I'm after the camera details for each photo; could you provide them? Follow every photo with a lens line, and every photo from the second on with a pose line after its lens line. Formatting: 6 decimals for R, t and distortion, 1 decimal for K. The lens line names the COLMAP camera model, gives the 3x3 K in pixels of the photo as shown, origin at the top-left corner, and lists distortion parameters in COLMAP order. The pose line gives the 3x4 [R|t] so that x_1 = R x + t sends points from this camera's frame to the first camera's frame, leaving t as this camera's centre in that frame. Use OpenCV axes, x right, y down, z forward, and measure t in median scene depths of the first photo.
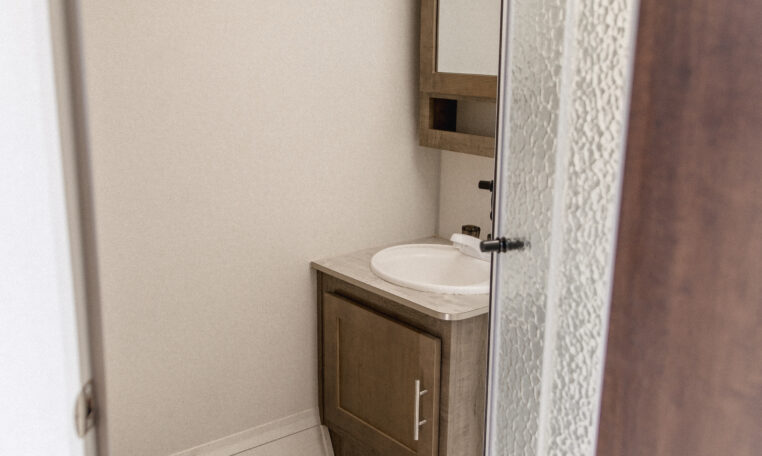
lens RADIAL K [[786.4, 0, 378.2], [0, 786.4, 231.5], [0, 0, 1]] dist [0.007045, 0.015534]
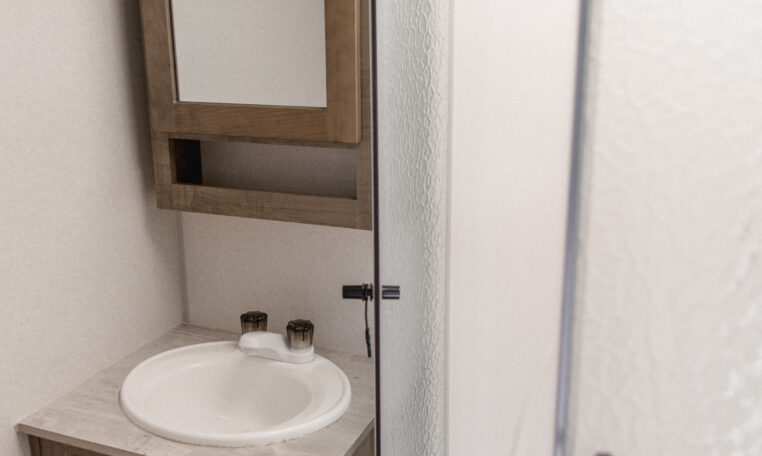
lens RADIAL K [[786.4, 0, 378.2], [0, 786.4, 231.5], [0, 0, 1]] dist [0.007045, 0.015534]
pose [[0.873667, -0.148437, 0.463327, -0.104915], [0.131409, 0.988922, 0.069034, -0.118419], [-0.468441, 0.000573, 0.883495, 0.332618]]
